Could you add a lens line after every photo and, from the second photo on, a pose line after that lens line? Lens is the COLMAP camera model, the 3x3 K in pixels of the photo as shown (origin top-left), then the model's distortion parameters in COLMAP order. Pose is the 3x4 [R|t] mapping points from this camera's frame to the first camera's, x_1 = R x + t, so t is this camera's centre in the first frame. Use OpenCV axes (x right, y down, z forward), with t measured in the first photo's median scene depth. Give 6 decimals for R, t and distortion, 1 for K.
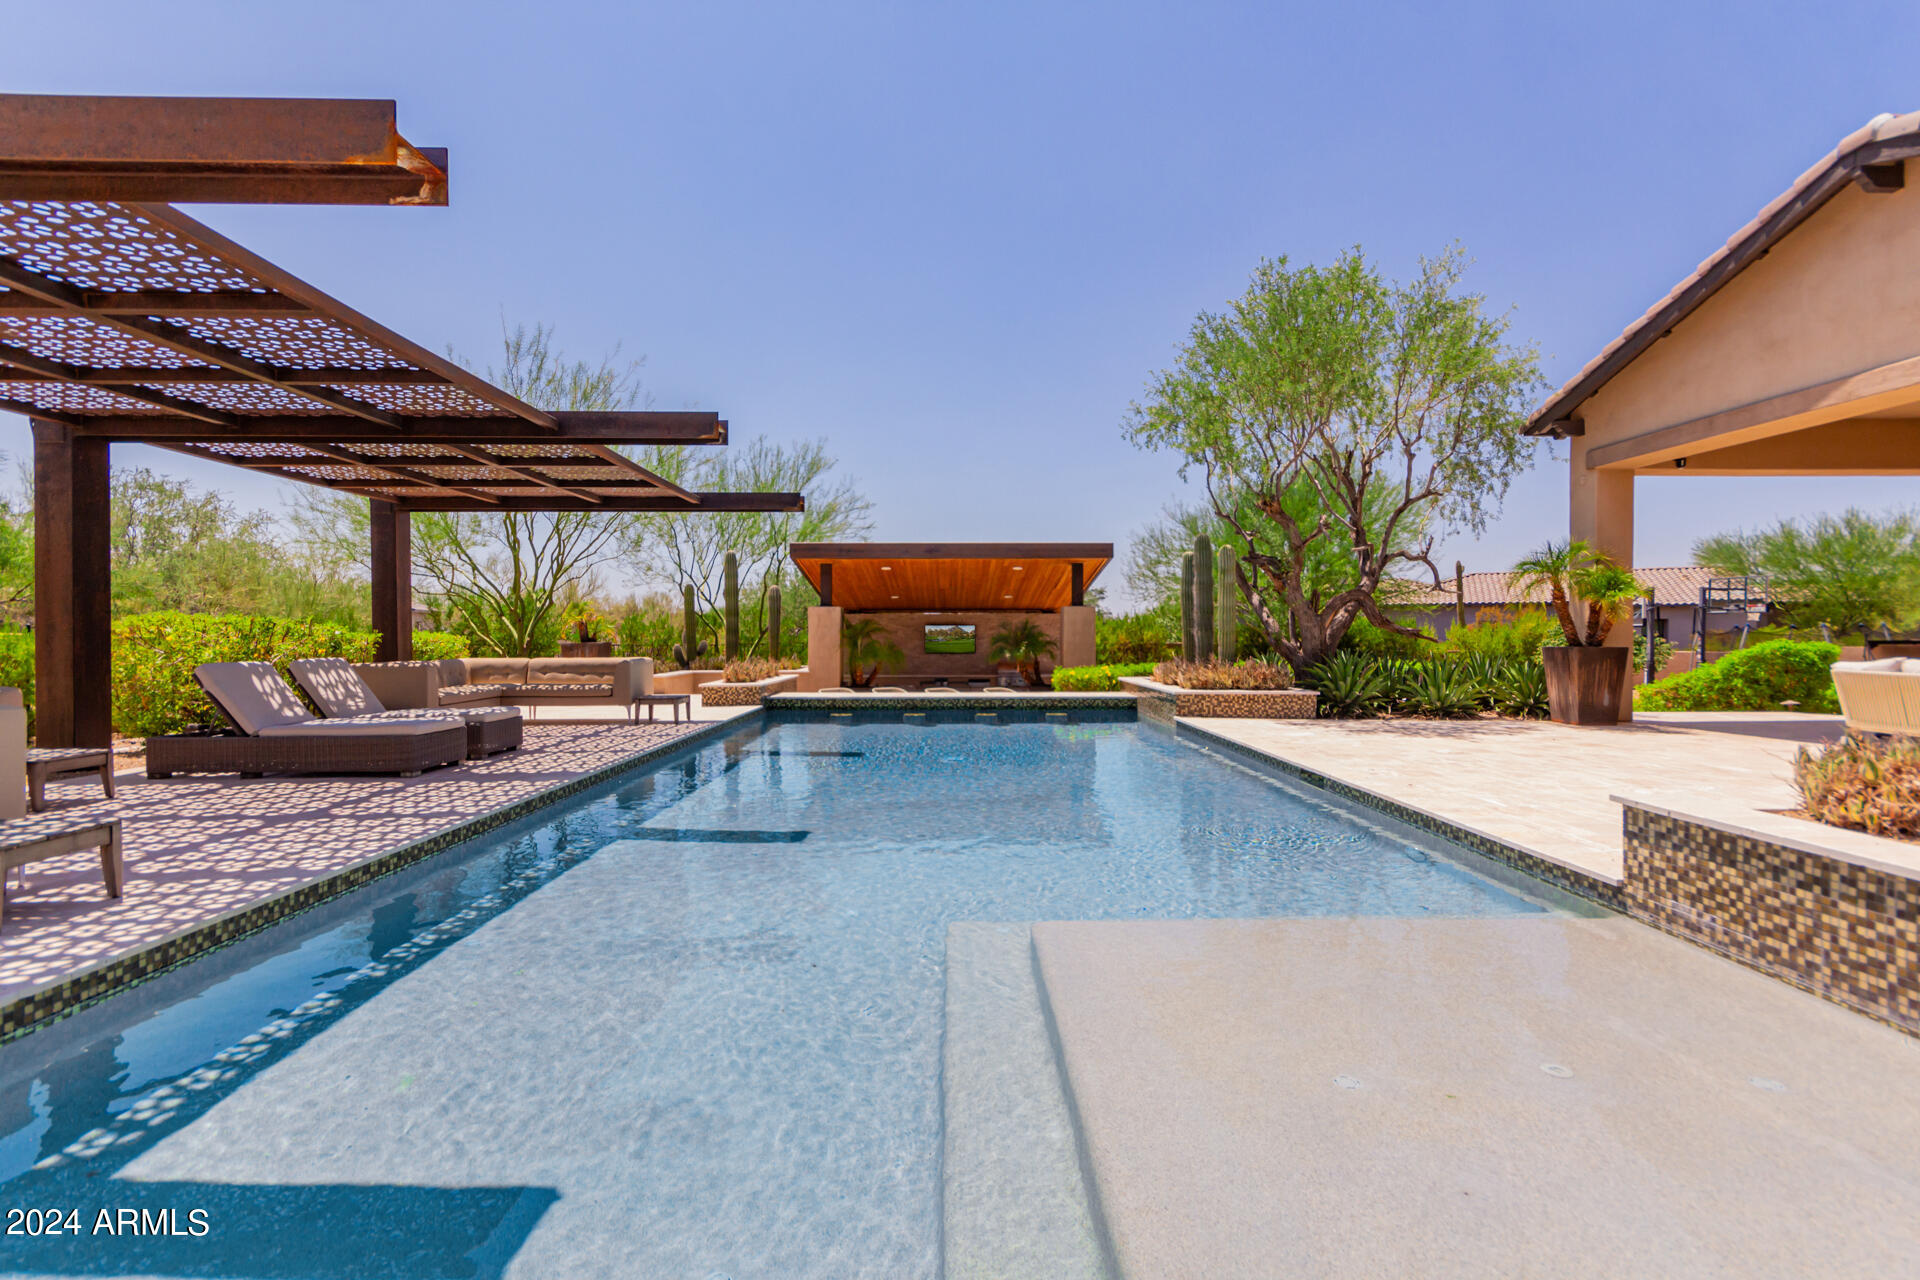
lens RADIAL K [[887.2, 0, 958.8], [0, 887.2, 641.5], [0, 0, 1]] dist [0.002566, 0.000360]
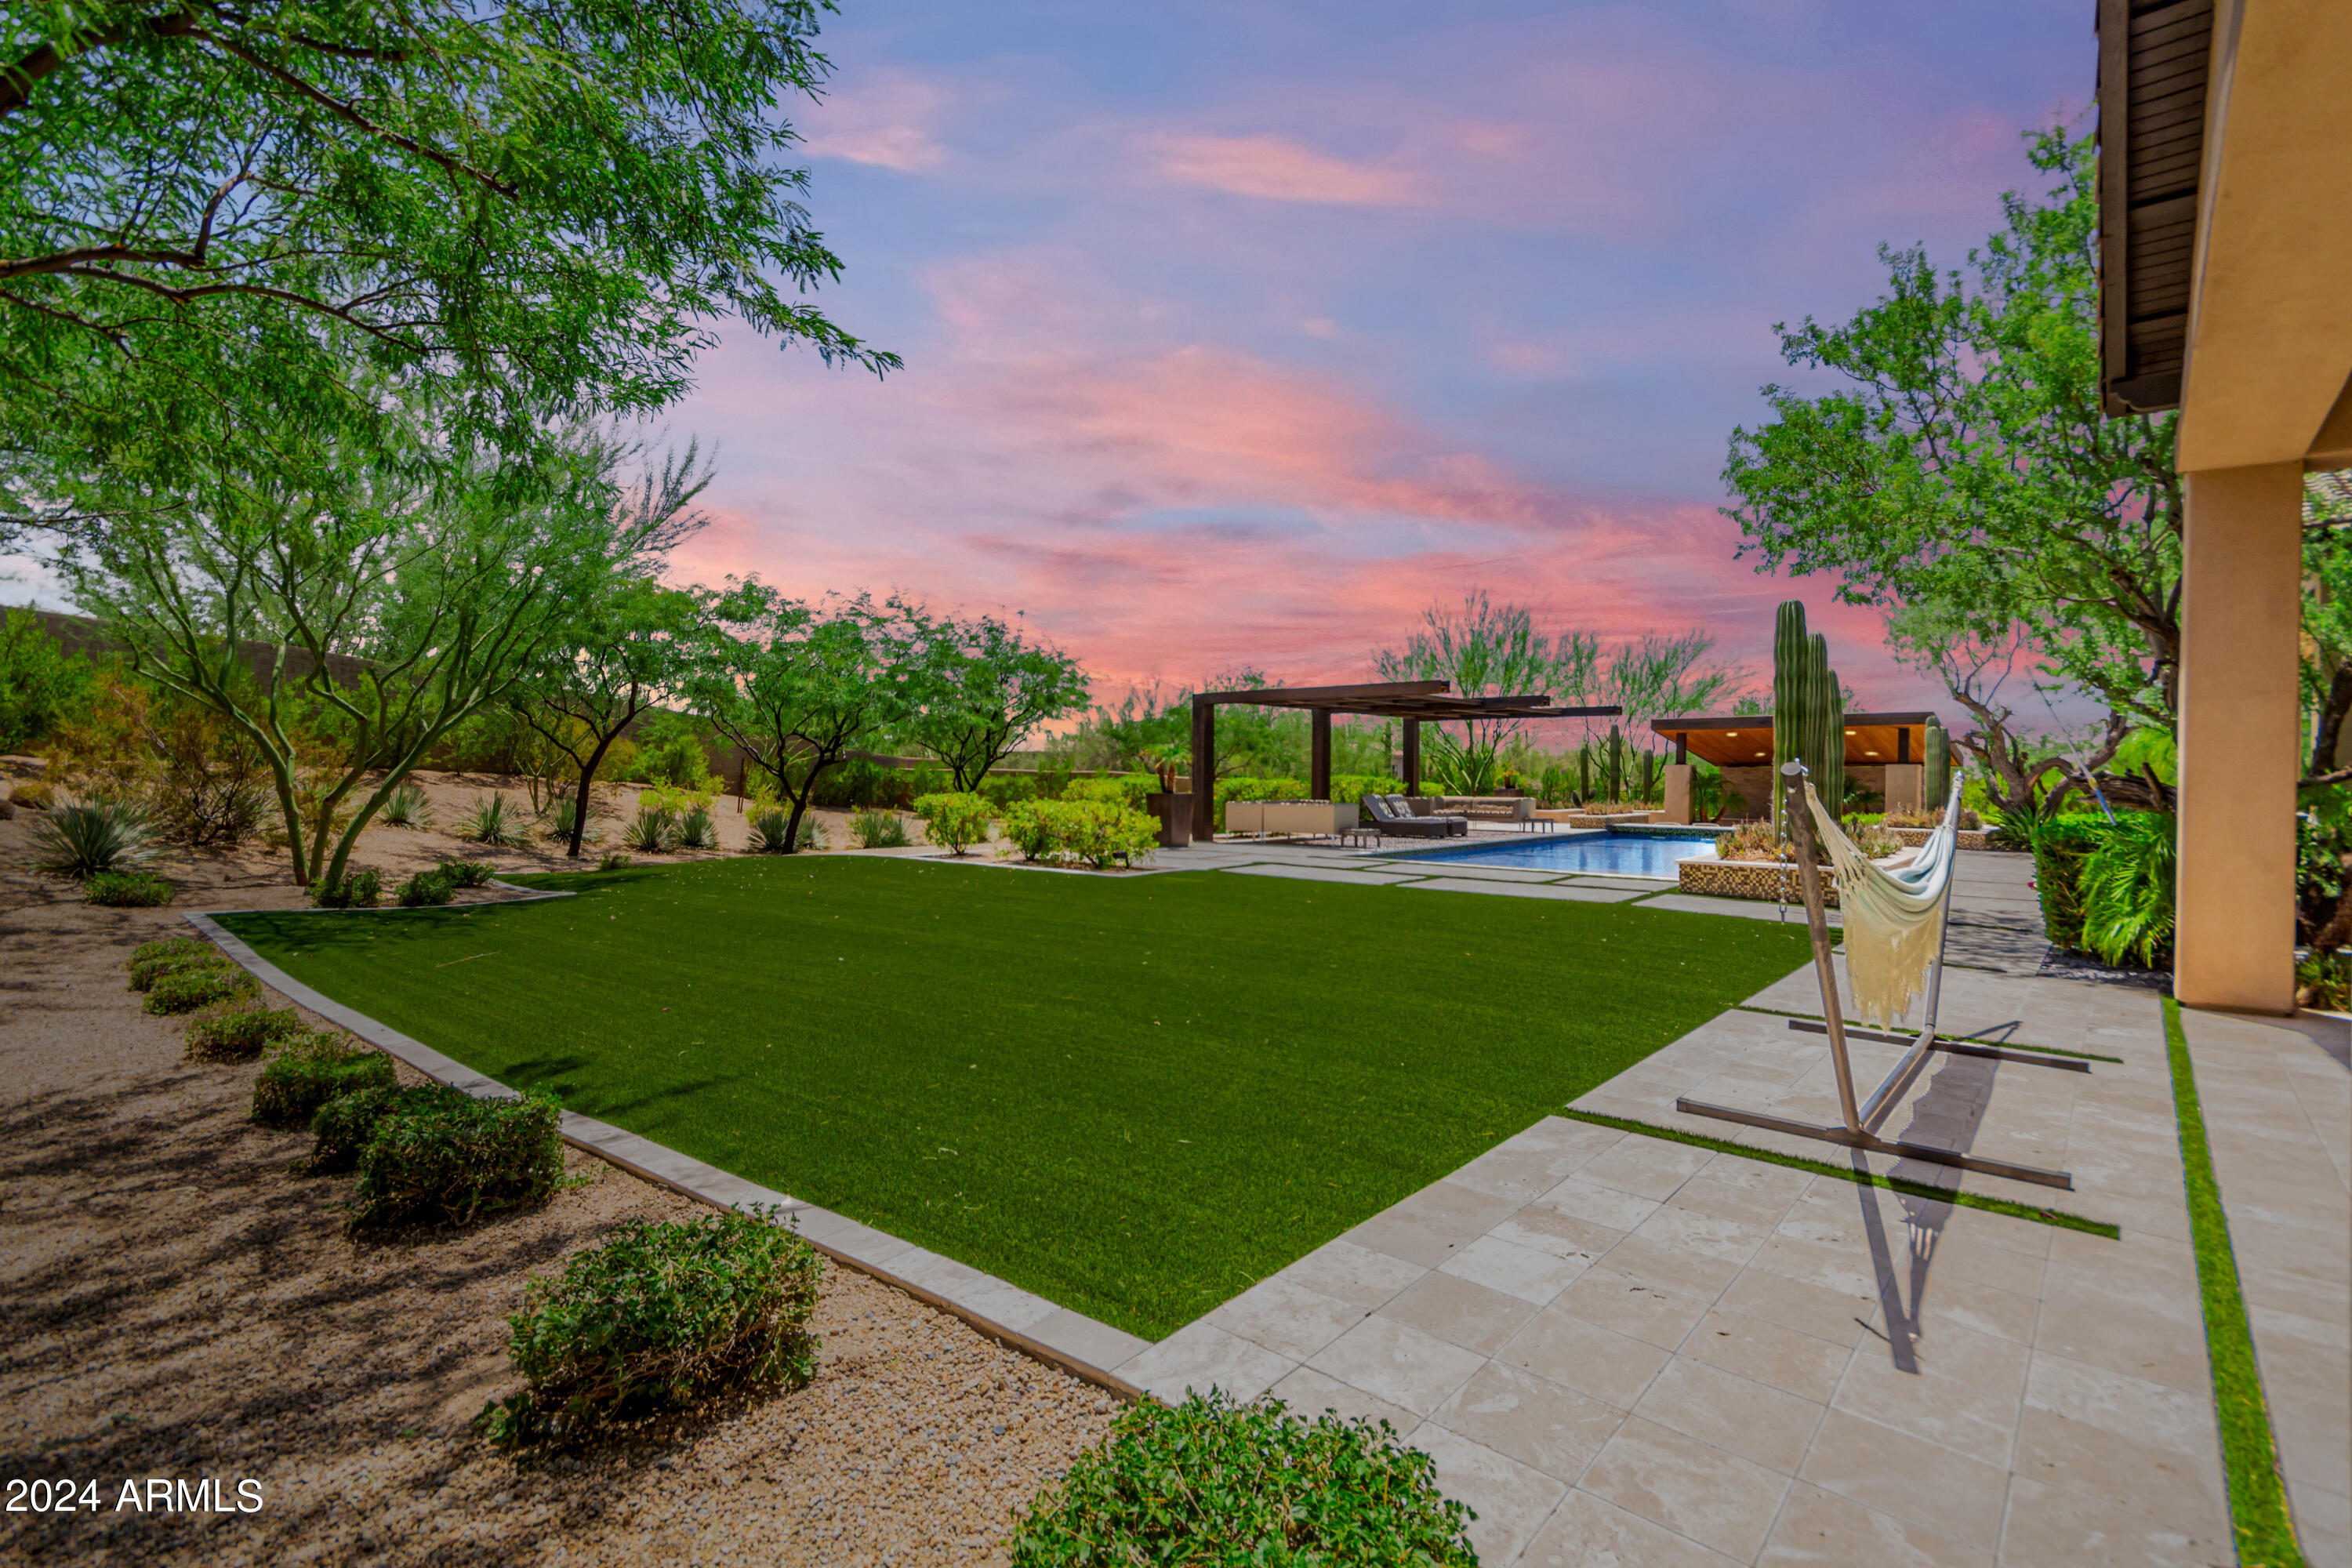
lens RADIAL K [[1086.8, 0, 1165.4], [0, 1086.8, 776.6], [0, 0, 1]] dist [0.002566, 0.000360]
pose [[0.736788, 0.009987, -0.676051, 0.630214], [-0.013340, 0.999911, 0.000232, -0.016752], [0.675993, 0.008847, 0.736855, -1.215903]]
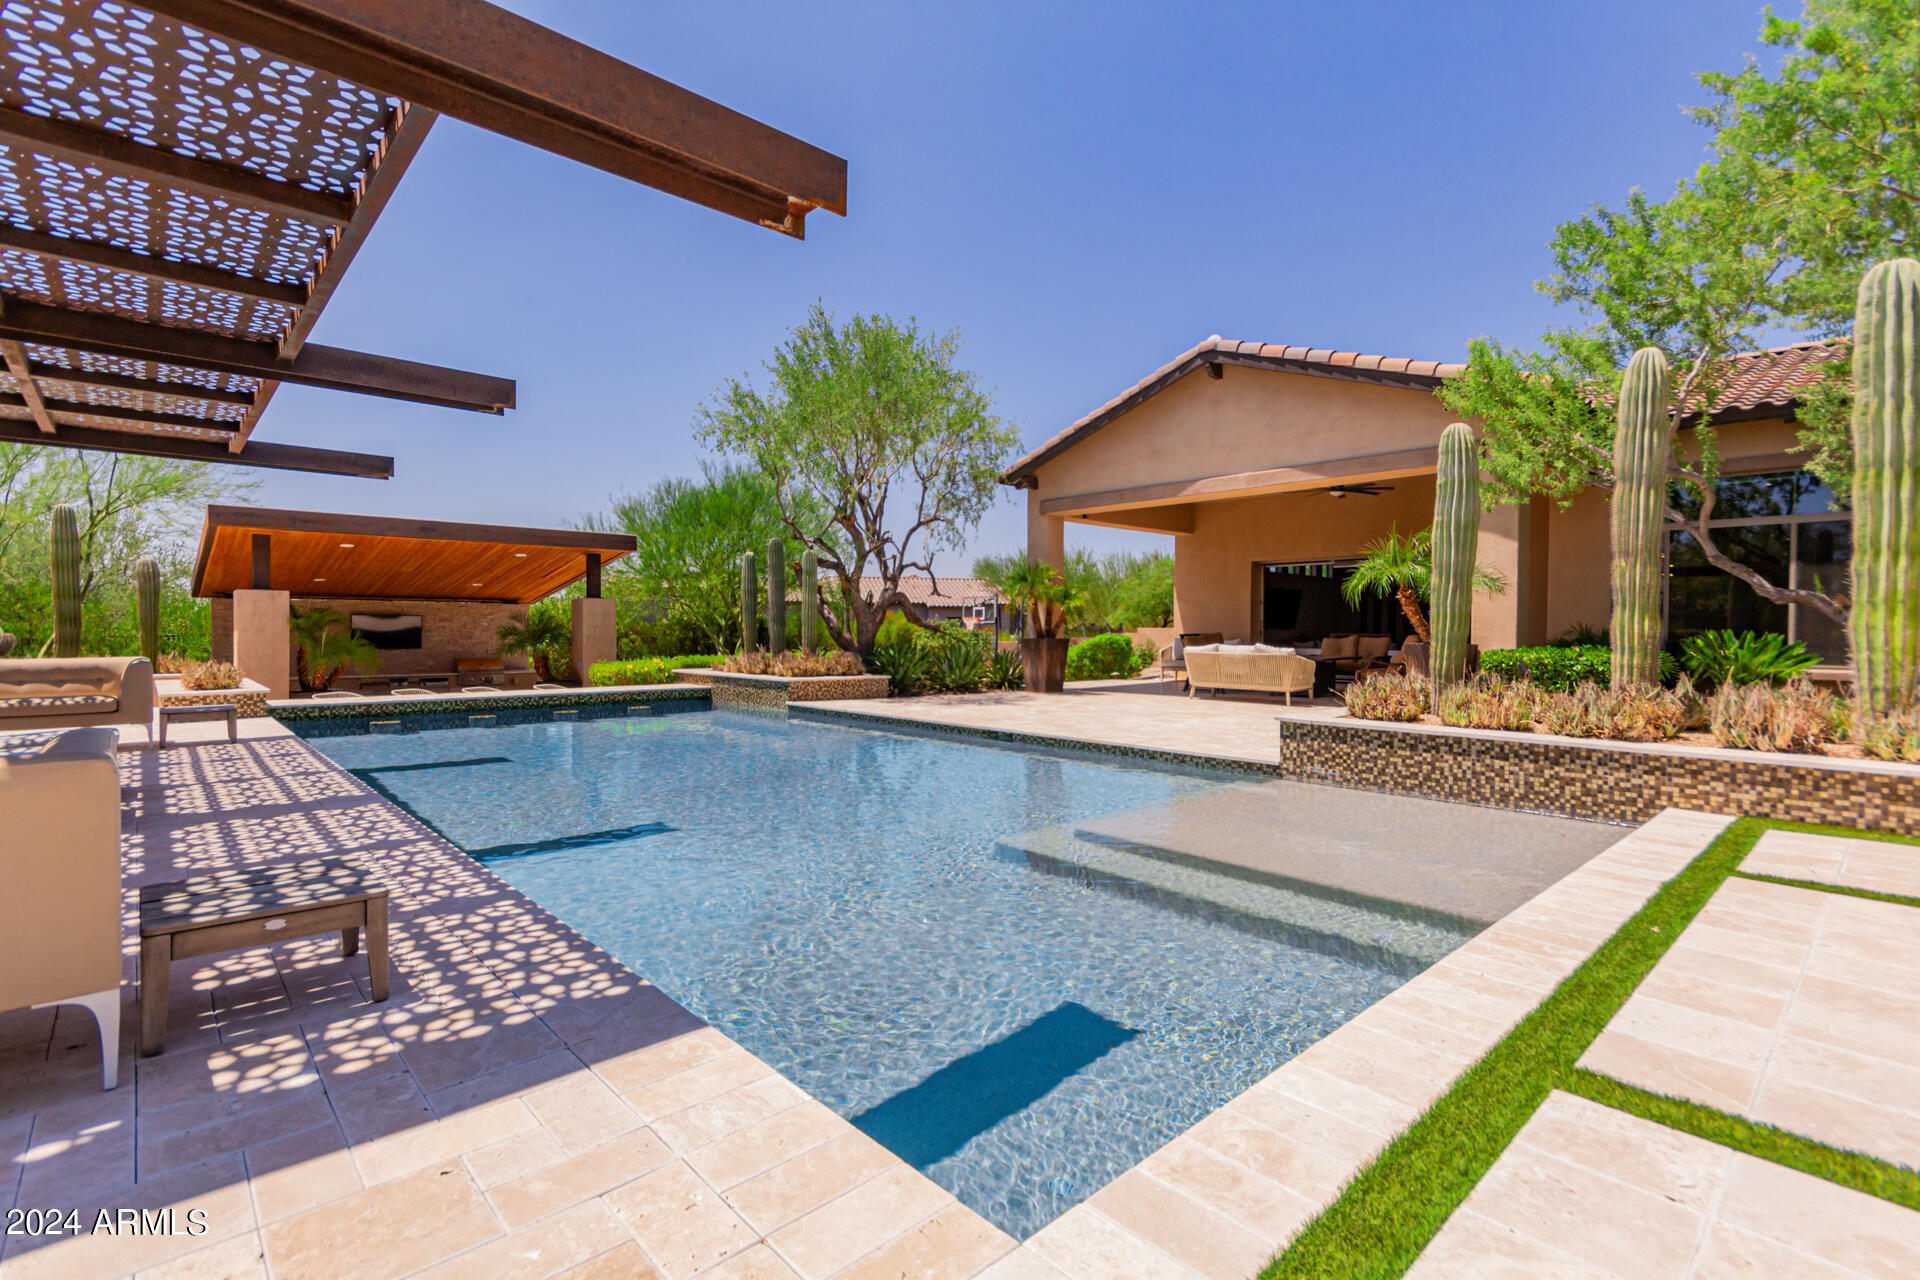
lens RADIAL K [[887.2, 0, 970.9], [0, 887.2, 634.6], [0, 0, 1]] dist [0.002566, 0.000360]
pose [[0.744776, -0.000728, 0.667315, -0.326672], [0.000580, 1.000000, 0.000444, -0.000529], [-0.667315, 0.000056, 0.744776, 0.011974]]
